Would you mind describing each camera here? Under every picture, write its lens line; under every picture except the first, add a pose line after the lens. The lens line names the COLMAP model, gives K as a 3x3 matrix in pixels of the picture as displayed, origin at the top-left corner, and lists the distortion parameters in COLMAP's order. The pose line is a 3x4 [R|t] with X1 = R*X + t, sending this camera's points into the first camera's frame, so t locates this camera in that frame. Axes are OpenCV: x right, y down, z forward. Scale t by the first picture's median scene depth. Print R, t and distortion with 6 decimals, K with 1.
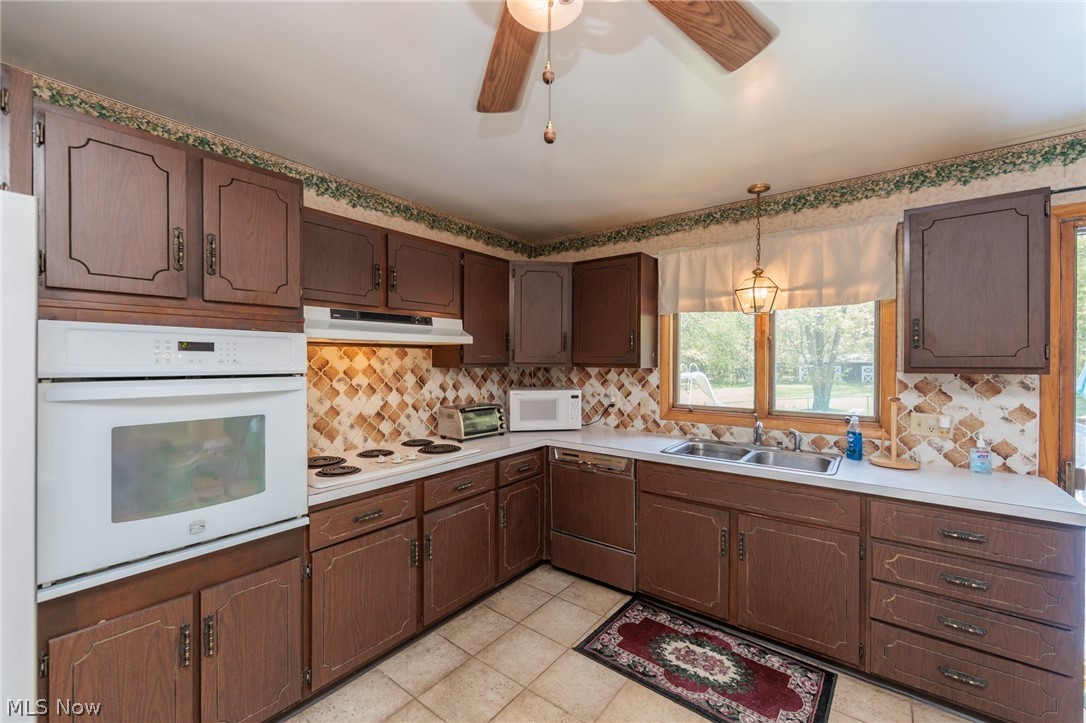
lens RADIAL K [[423.6, 0, 545.1], [0, 423.6, 360.5], [0, 0, 1]] dist [-0.000680, 0.000094]
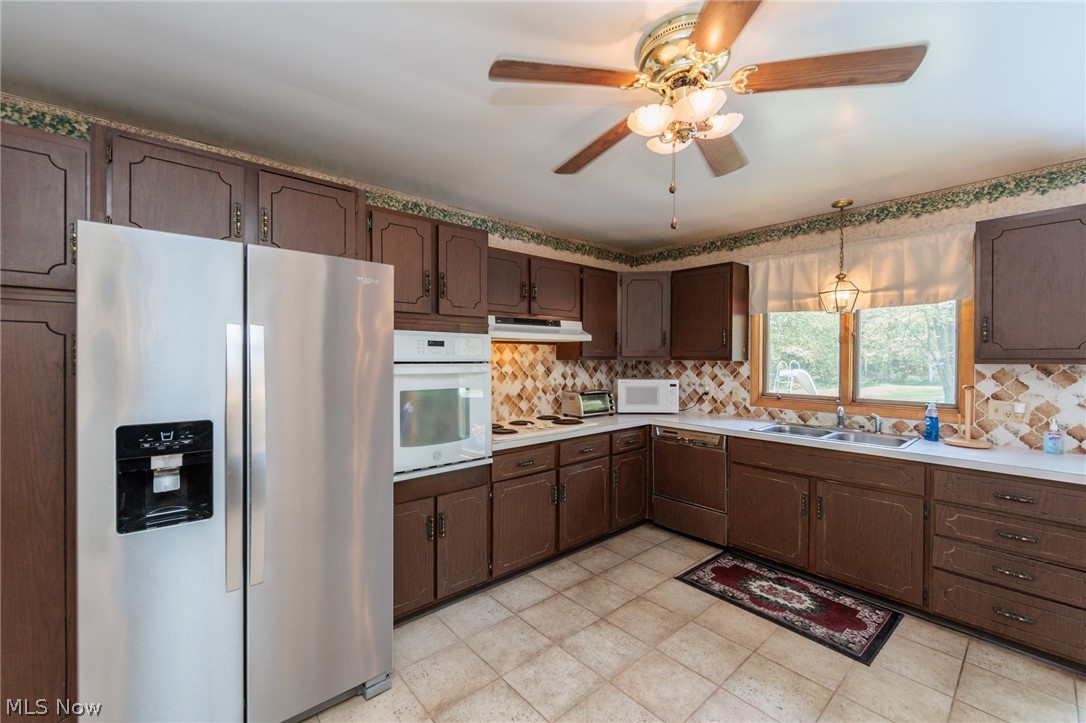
lens RADIAL K [[422.0, 0, 551.3], [0, 422.0, 360.9], [0, 0, 1]] dist [-0.000270, 0.000038]
pose [[0.981943, 0.002575, -0.189157, -0.050226], [-0.001146, 0.999970, 0.007667, 0.011188], [0.189171, -0.007312, 0.981917, -0.268982]]
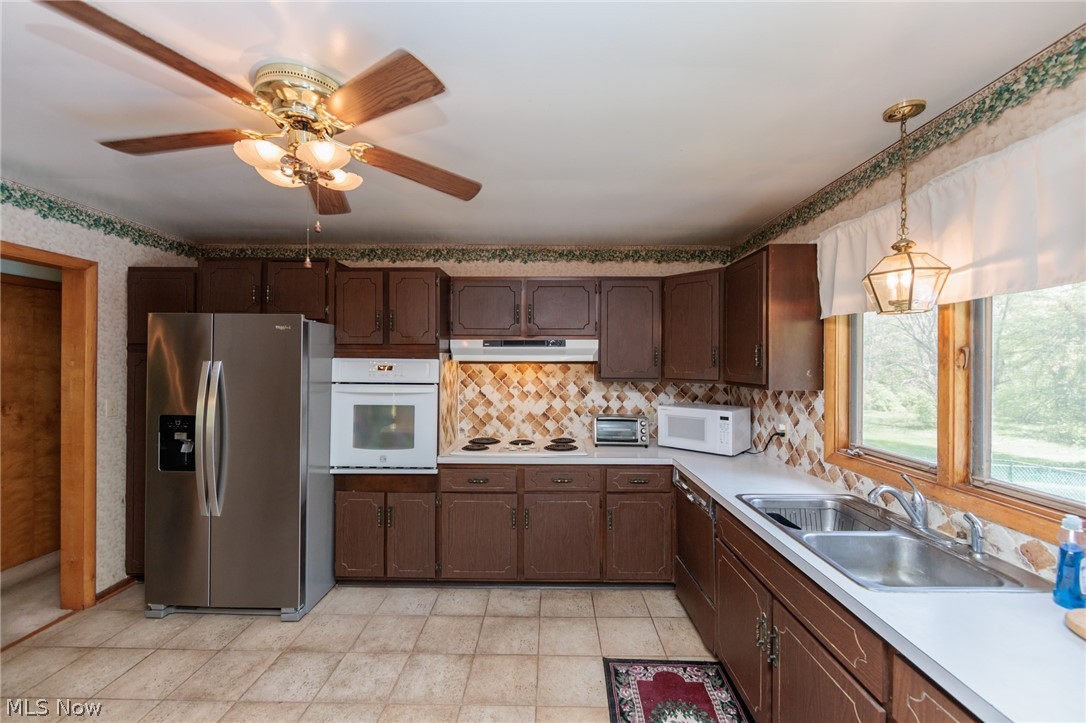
lens RADIAL K [[416.6, 0, 553.1], [0, 416.6, 361.8], [0, 0, 1]] dist [-0.000605, -0.000025]
pose [[0.621700, 0.000032, -0.783255, 0.656323], [-0.007372, 0.999956, -0.005811, -0.030852], [0.783221, 0.009387, 0.621673, 0.219676]]
